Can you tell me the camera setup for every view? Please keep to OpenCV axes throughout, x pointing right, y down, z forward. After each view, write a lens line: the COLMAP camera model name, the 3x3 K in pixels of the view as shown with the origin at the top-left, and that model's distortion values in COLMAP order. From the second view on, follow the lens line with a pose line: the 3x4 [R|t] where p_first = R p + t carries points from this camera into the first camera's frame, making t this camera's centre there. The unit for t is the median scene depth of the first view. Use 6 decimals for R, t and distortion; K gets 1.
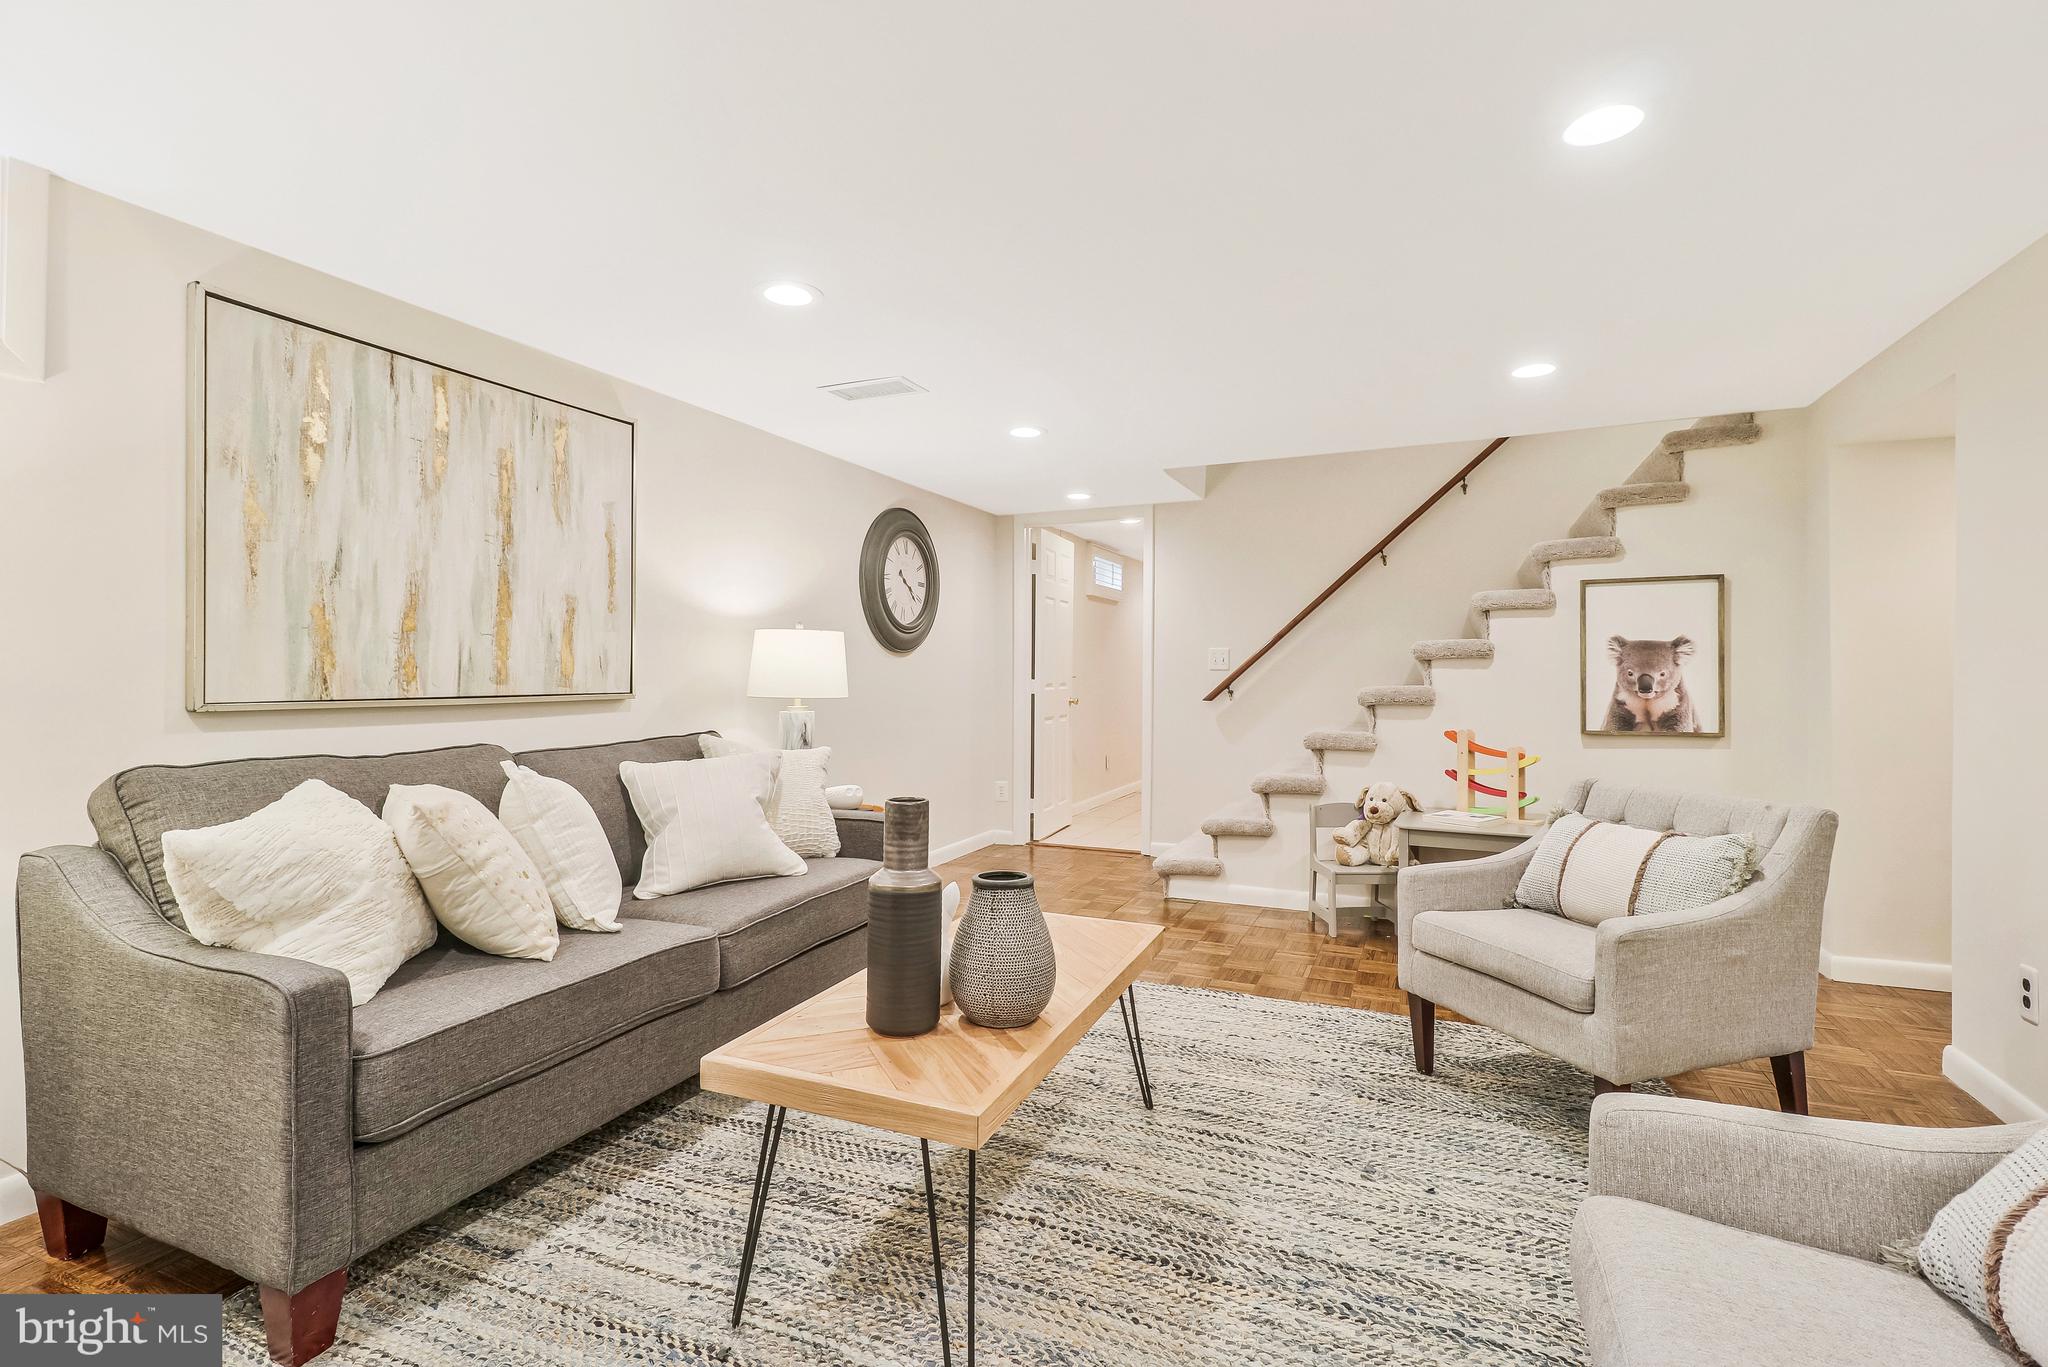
lens RADIAL K [[946.0, 0, 1022.7], [0, 946.0, 669.6], [0, 0, 1]] dist [0.000285, 0.000703]
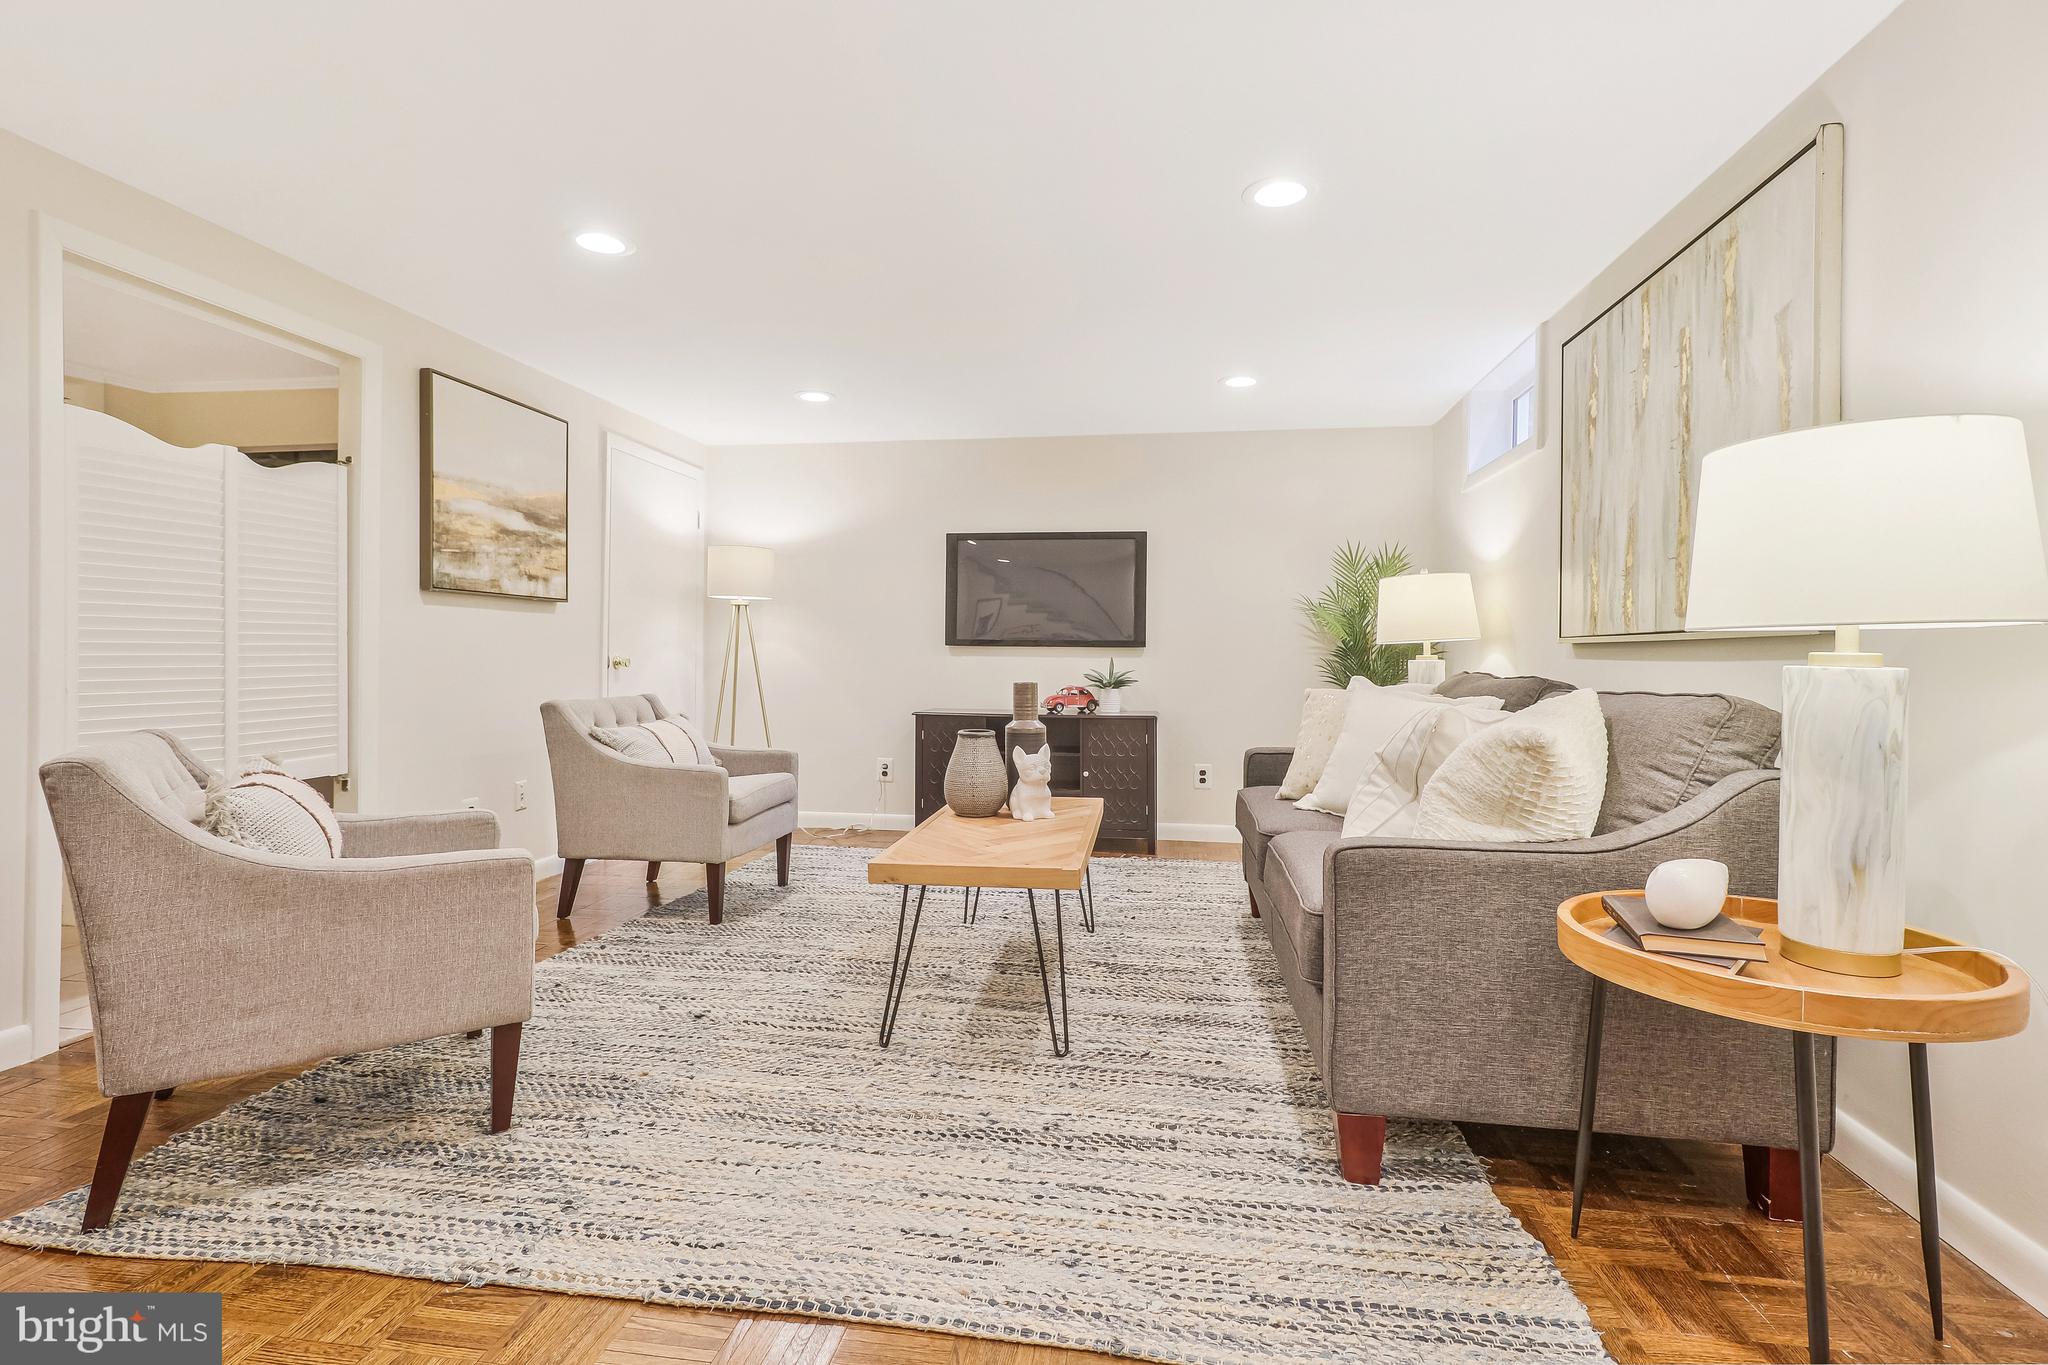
lens RADIAL K [[969.1, 0, 1022.7], [0, 969.1, 658.3], [0, 0, 1]] dist [0.003237, 0.001055]
pose [[-0.967540, -0.006550, -0.252634, 0.152303], [-0.006278, 0.999979, -0.001880, 0.041960], [0.252641, -0.000233, -0.967560, 1.222423]]
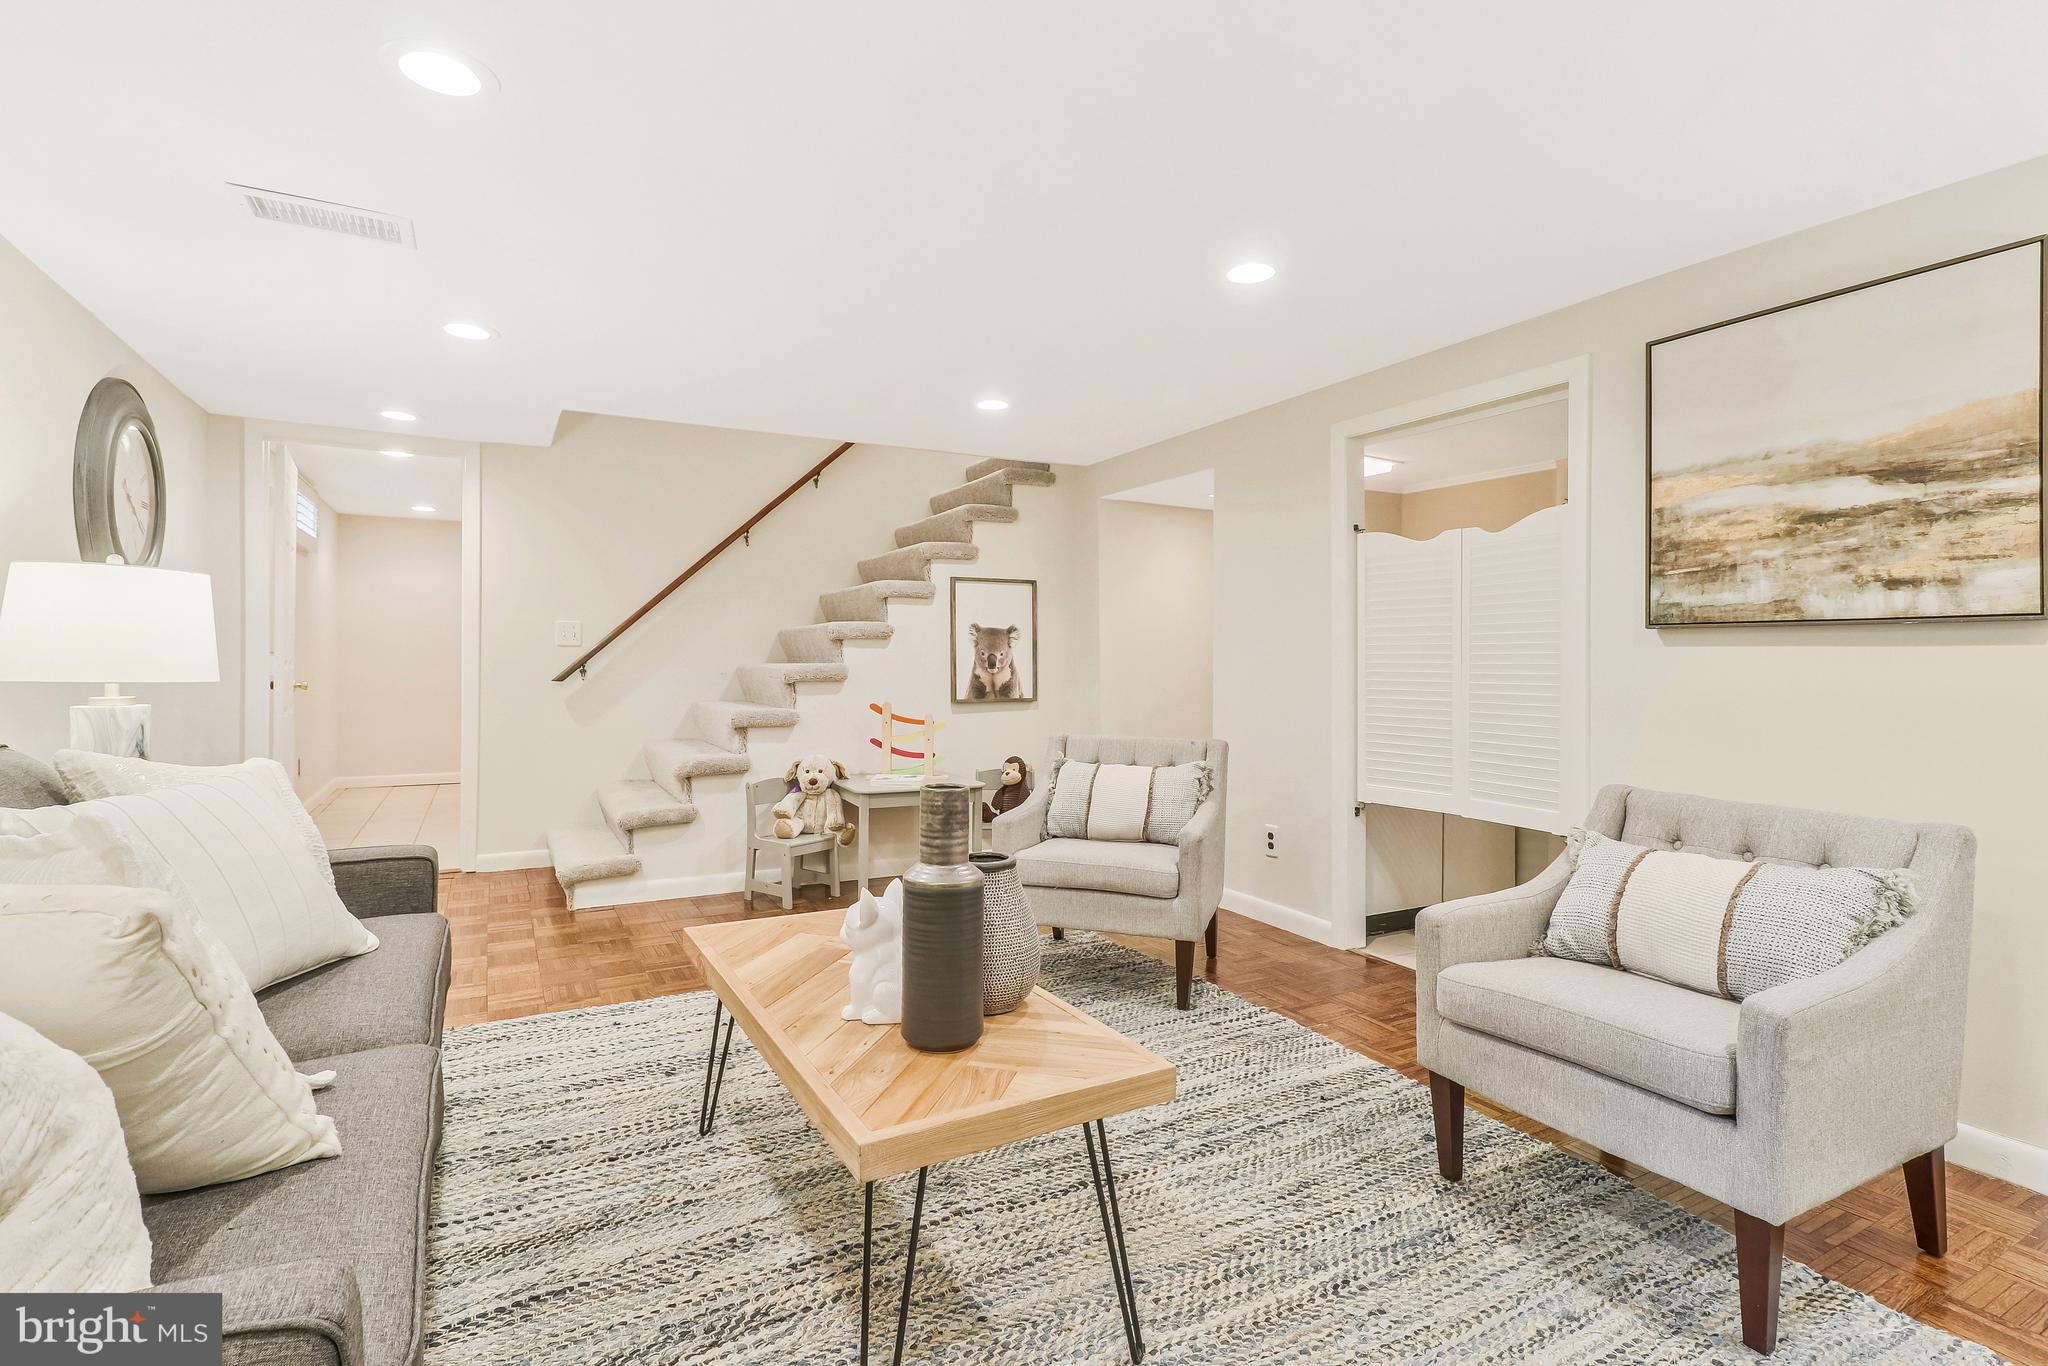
lens RADIAL K [[969.1, 0, 1022.7], [0, 969.1, 658.8], [0, 0, 1]] dist [0.003237, 0.001055]
pose [[0.608693, 0.003715, 0.793397, -0.356719], [-0.011220, 0.999929, 0.003926, 0.005730], [-0.793326, -0.011291, 0.608692, 0.170587]]
